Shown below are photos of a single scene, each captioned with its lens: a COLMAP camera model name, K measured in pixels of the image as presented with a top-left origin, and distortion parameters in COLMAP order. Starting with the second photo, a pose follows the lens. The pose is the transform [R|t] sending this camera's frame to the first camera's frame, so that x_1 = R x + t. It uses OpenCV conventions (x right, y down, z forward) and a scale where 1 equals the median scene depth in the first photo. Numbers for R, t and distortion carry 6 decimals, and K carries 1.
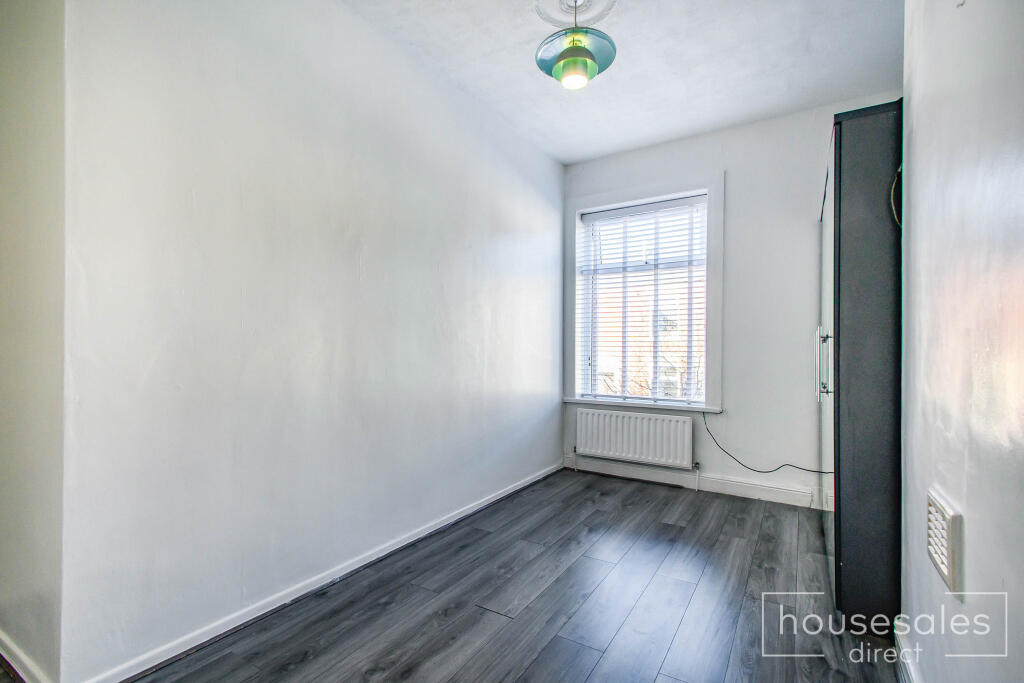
lens RADIAL K [[464.6, 0, 515.3], [0, 464.6, 344.2], [0, 0, 1]] dist [0.021532, -0.001243]
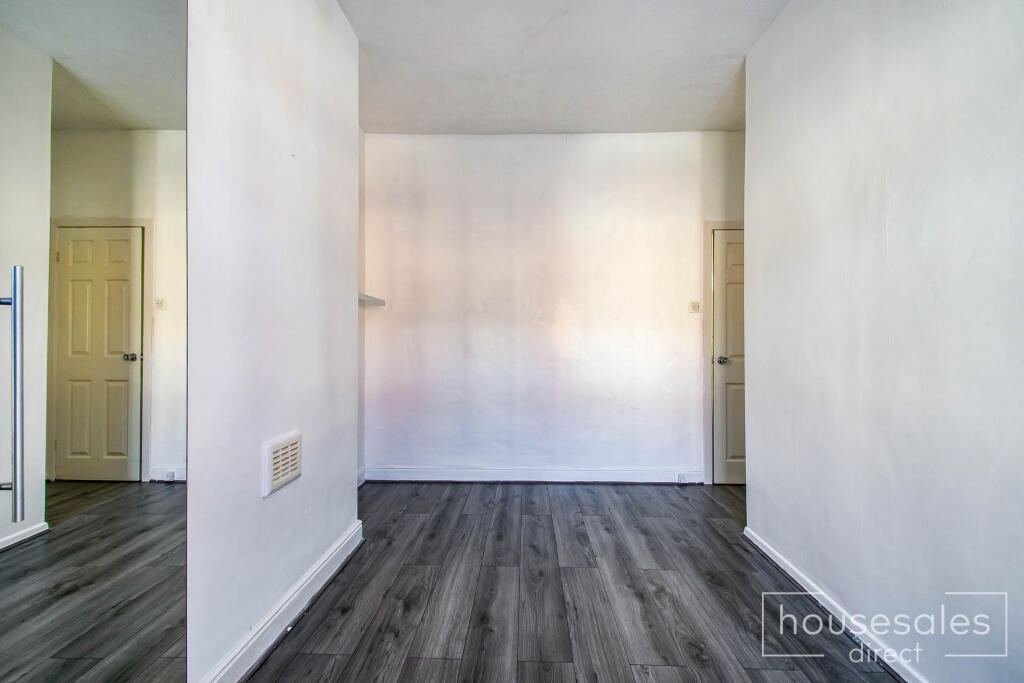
lens RADIAL K [[464.6, 0, 513.9], [0, 464.6, 343.3], [0, 0, 1]] dist [0.021532, -0.001243]
pose [[-0.864886, -0.009791, -0.501874, 0.661613], [-0.003152, 0.999896, -0.014076, 0.022466], [0.501959, -0.010592, -0.864826, 1.780574]]
